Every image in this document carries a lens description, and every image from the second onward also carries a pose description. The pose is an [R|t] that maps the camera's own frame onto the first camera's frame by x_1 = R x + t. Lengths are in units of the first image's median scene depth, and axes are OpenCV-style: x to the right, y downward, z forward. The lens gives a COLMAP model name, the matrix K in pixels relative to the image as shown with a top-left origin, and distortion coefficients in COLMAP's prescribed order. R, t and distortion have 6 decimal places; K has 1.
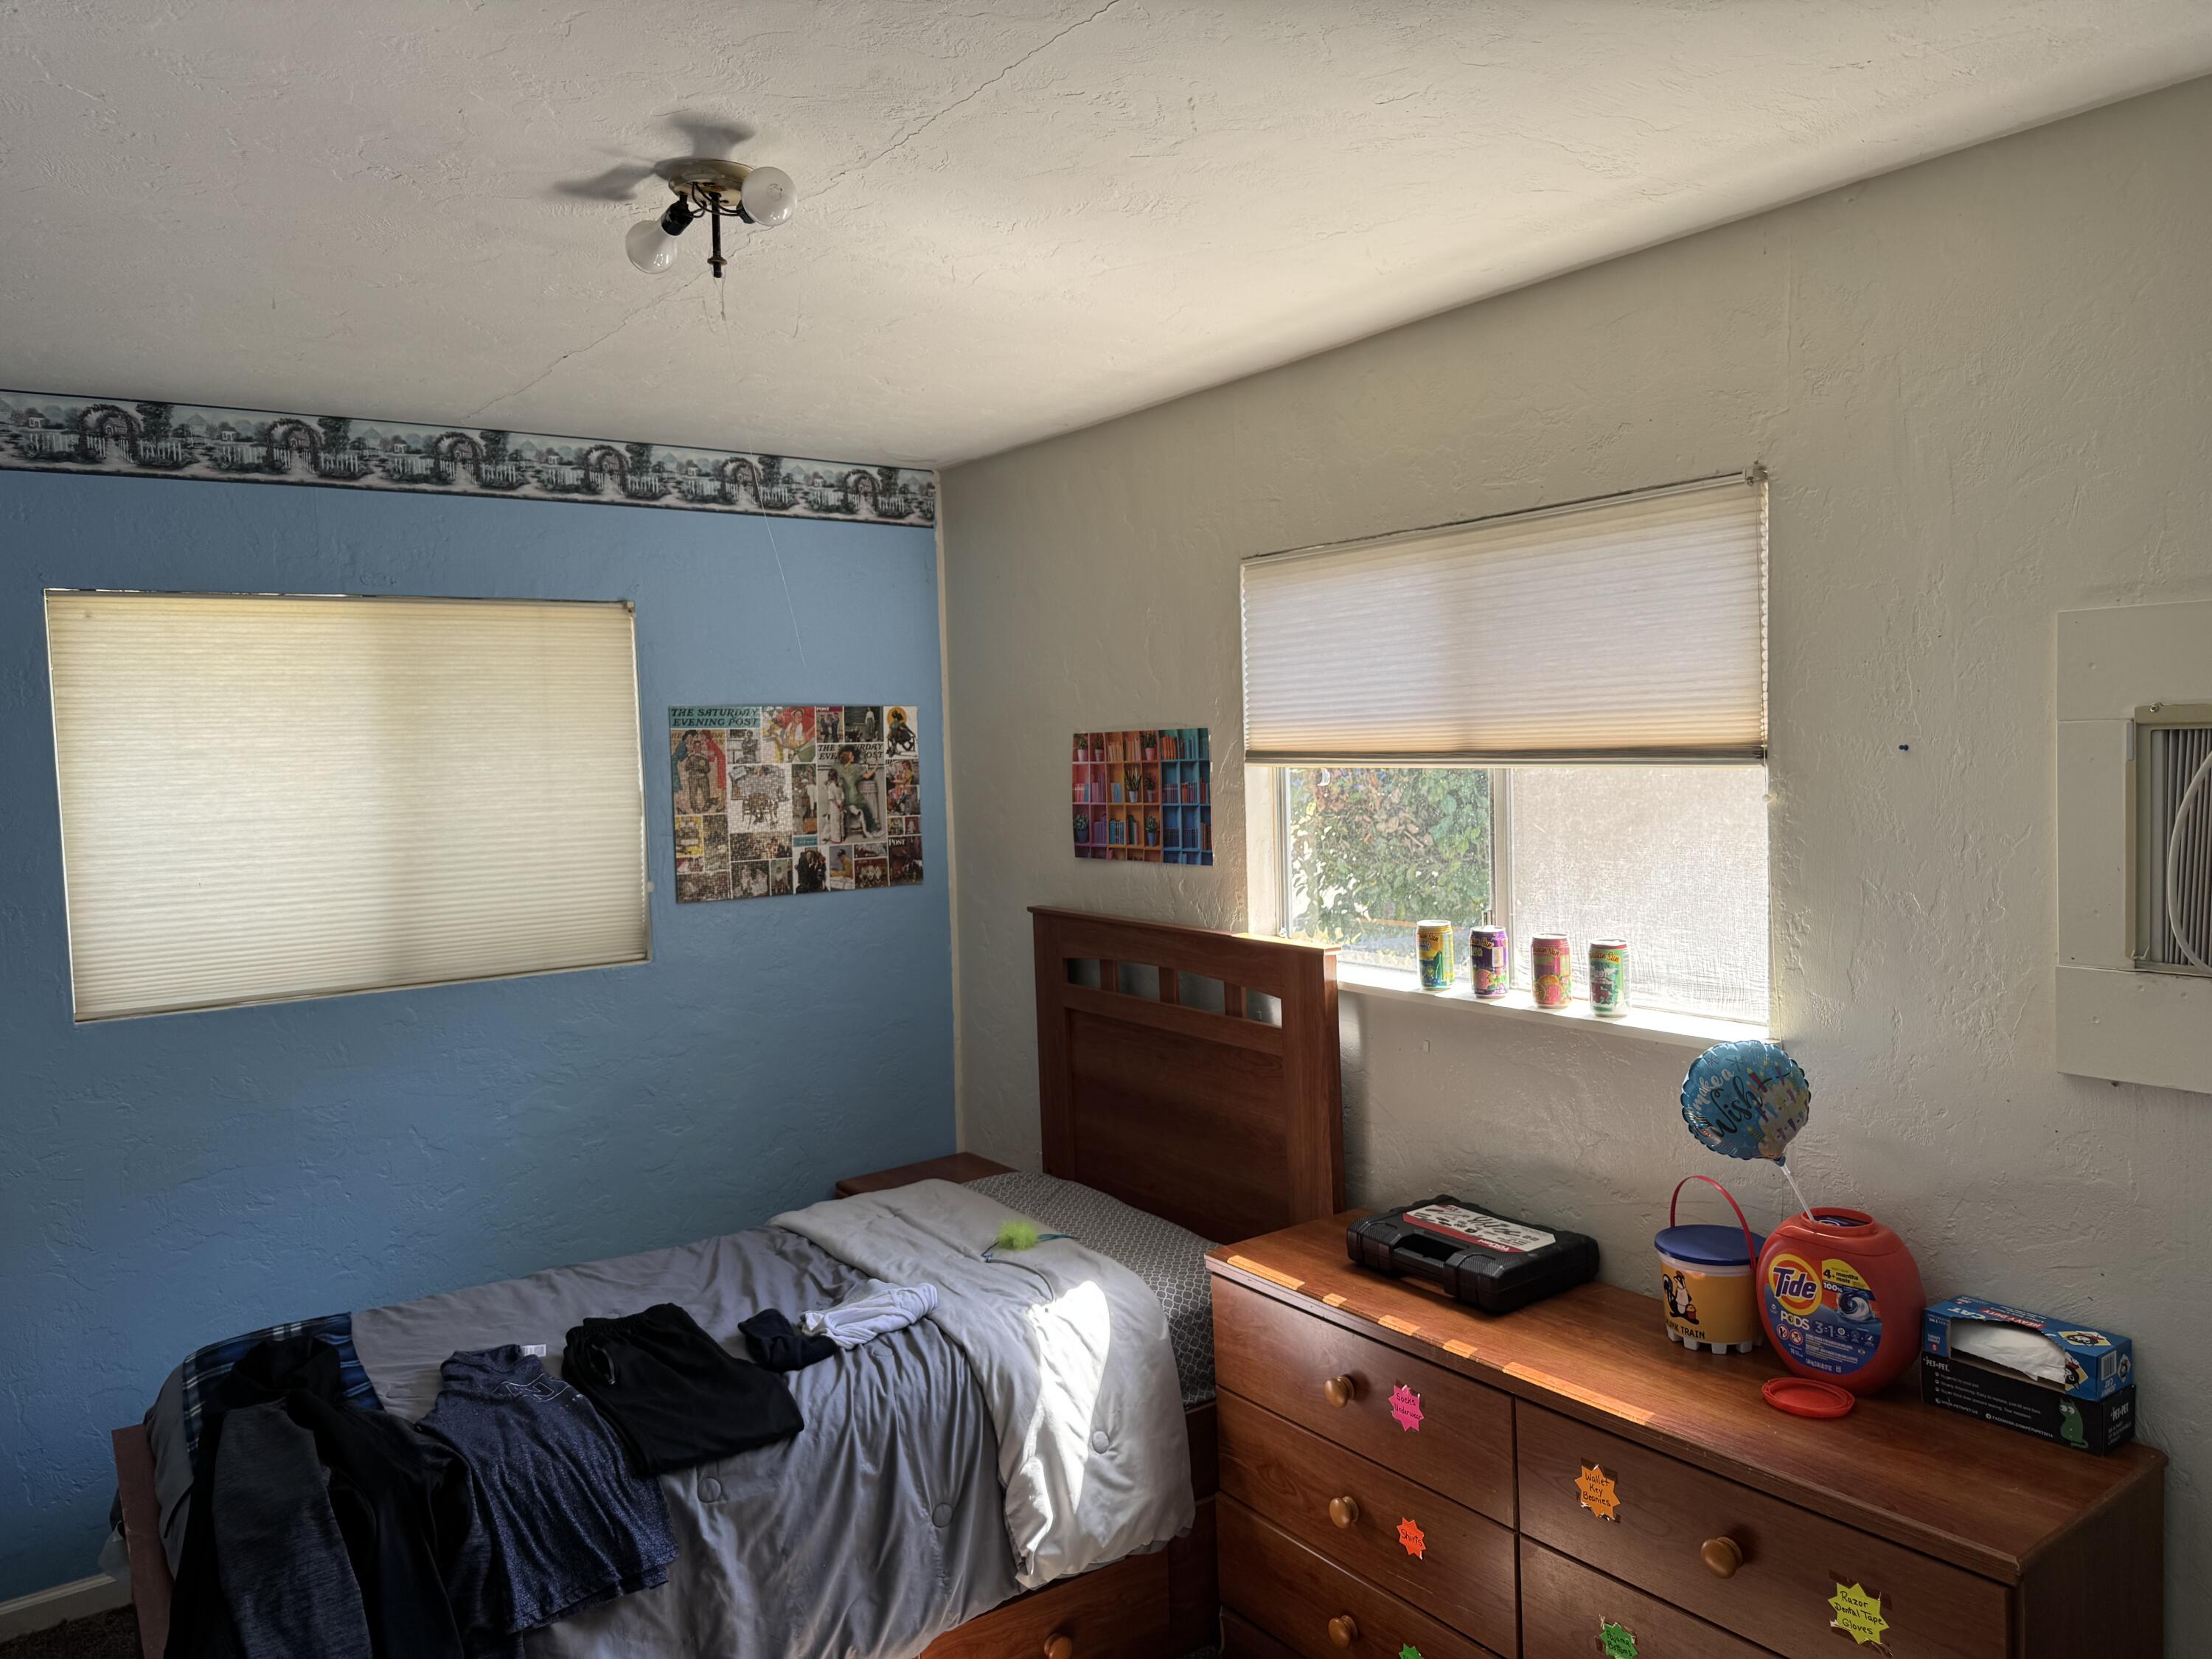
lens RADIAL K [[1569.3, 0, 1101.0], [0, 1569.3, 828.4], [0, 0, 1]] dist [0.036278, -0.043619]
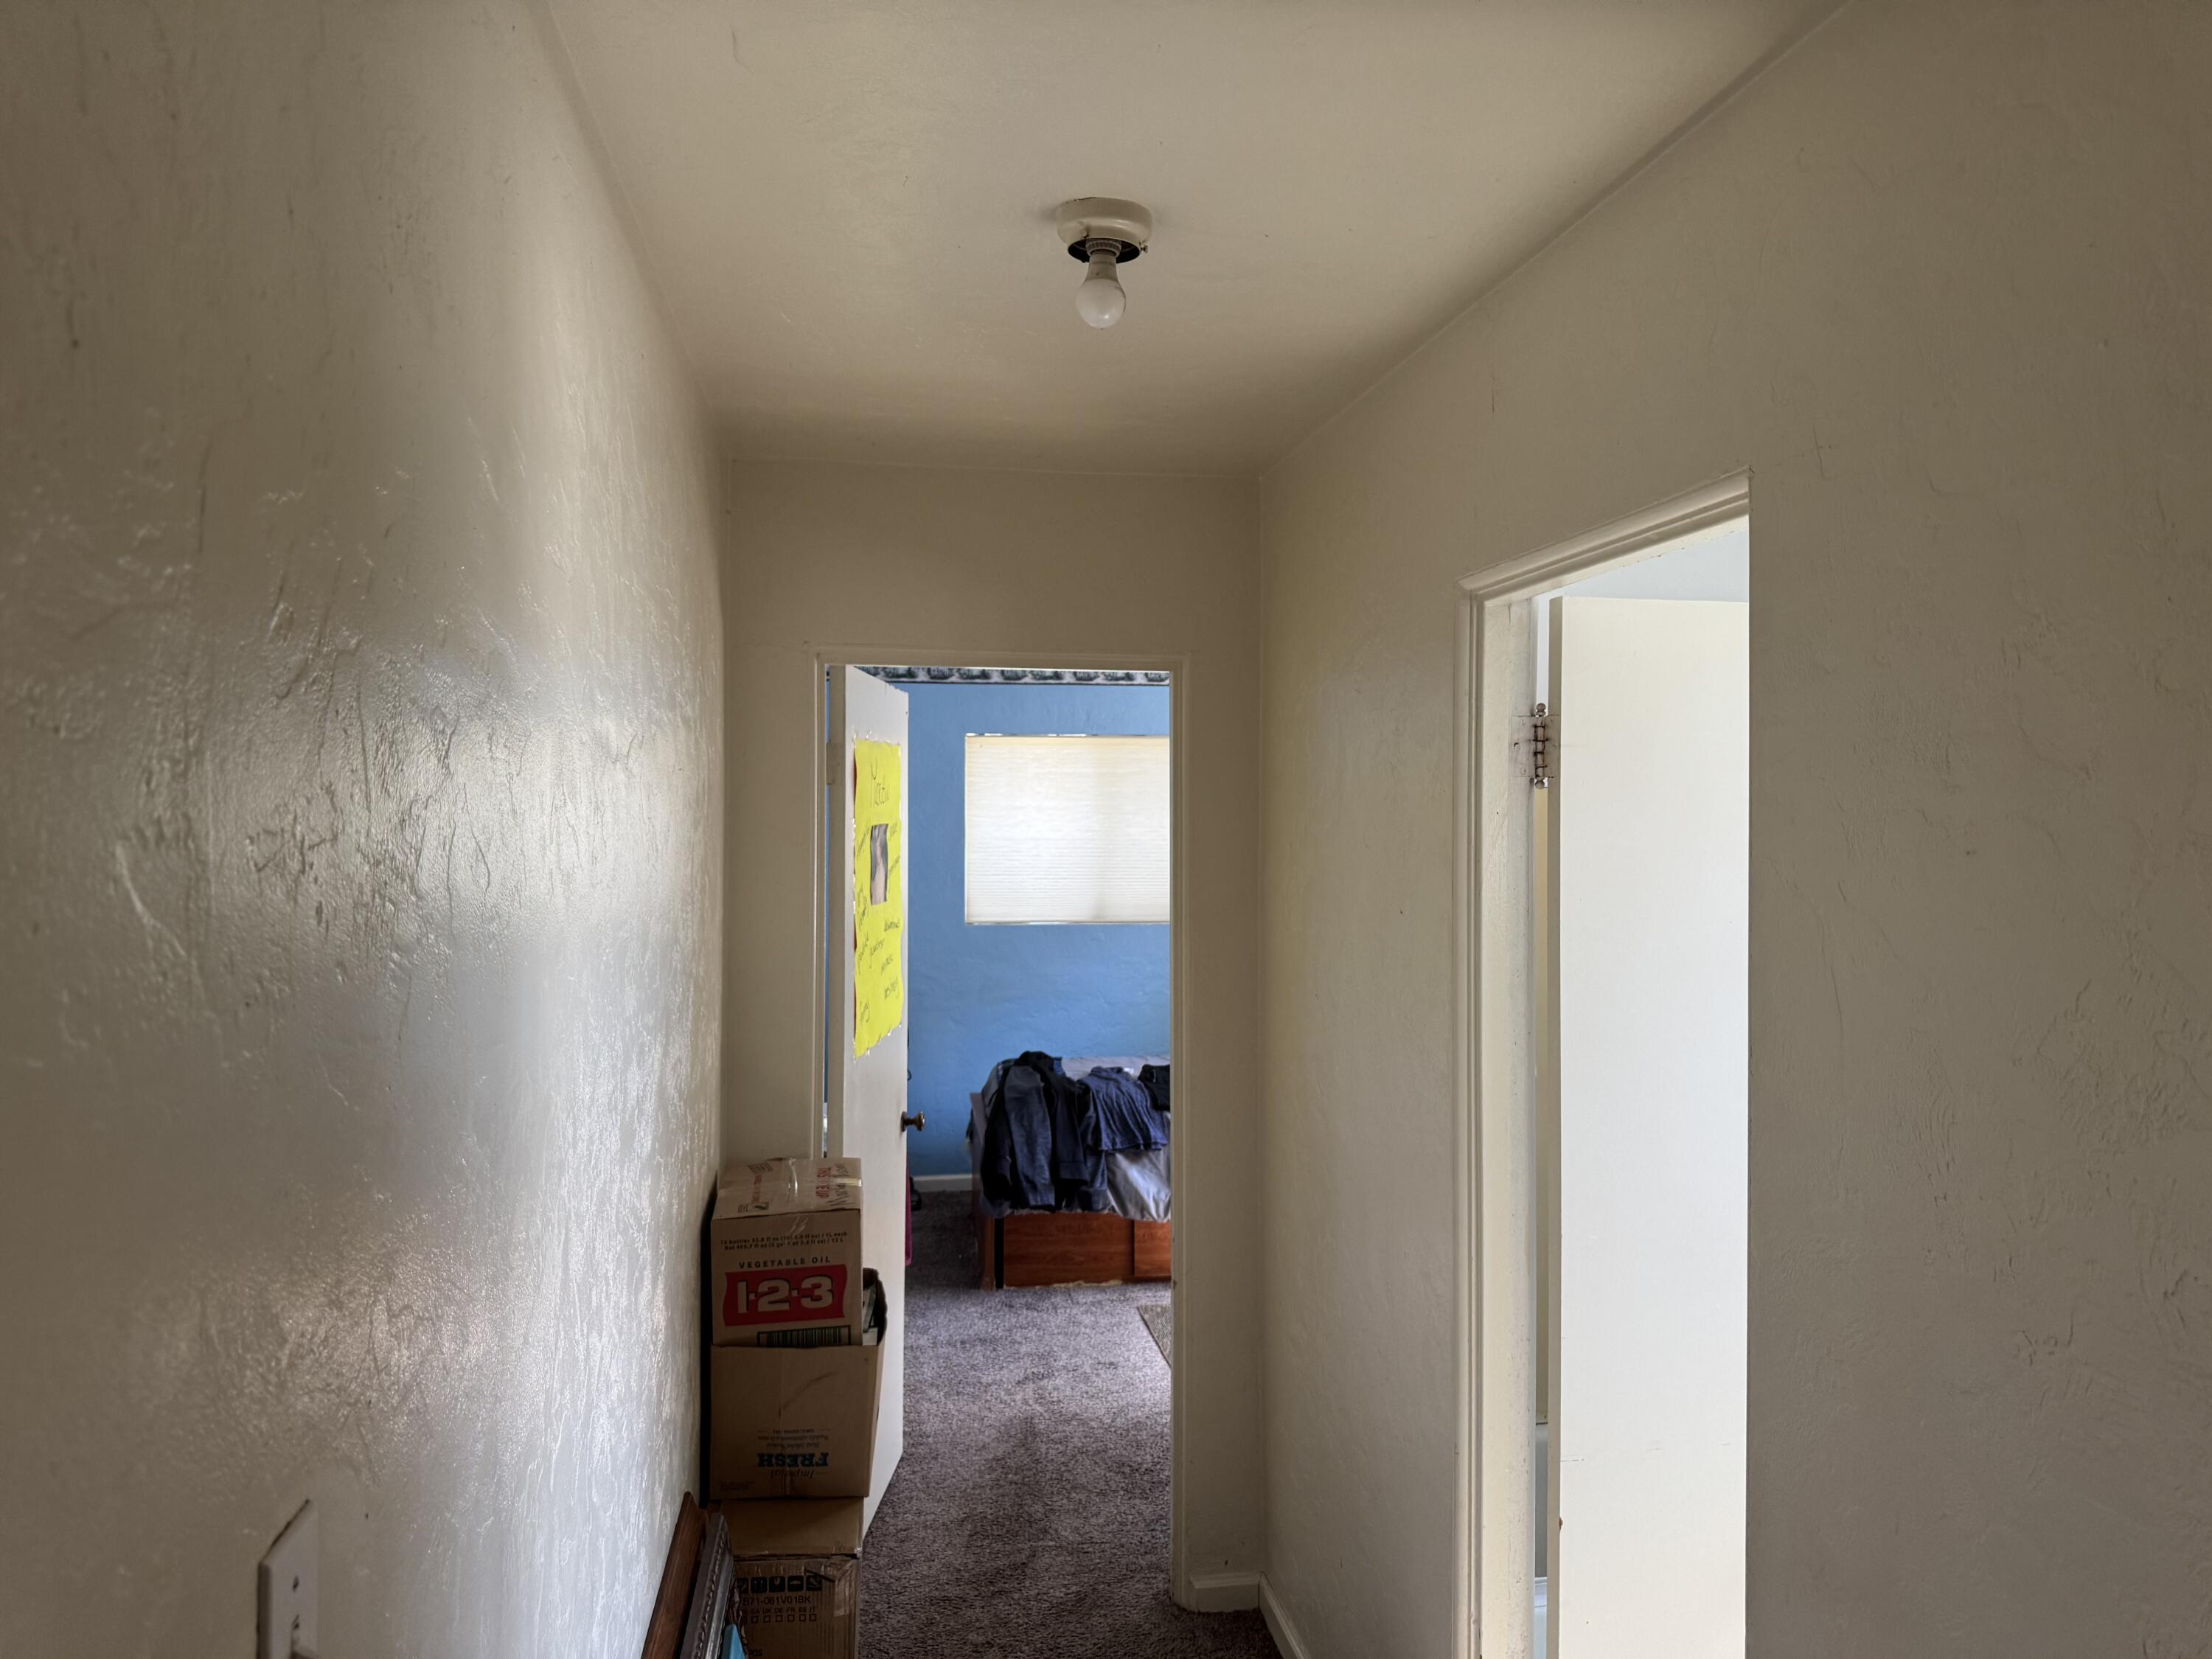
lens RADIAL K [[1569.3, 0, 1107.1], [0, 1569.3, 826.7], [0, 0, 1]] dist [0.036278, -0.043619]
pose [[0.887446, 0.034171, -0.459644, 0.761424], [-0.054037, 0.998084, -0.030131, 0.054202], [0.457734, 0.051578, 0.887592, -1.240559]]
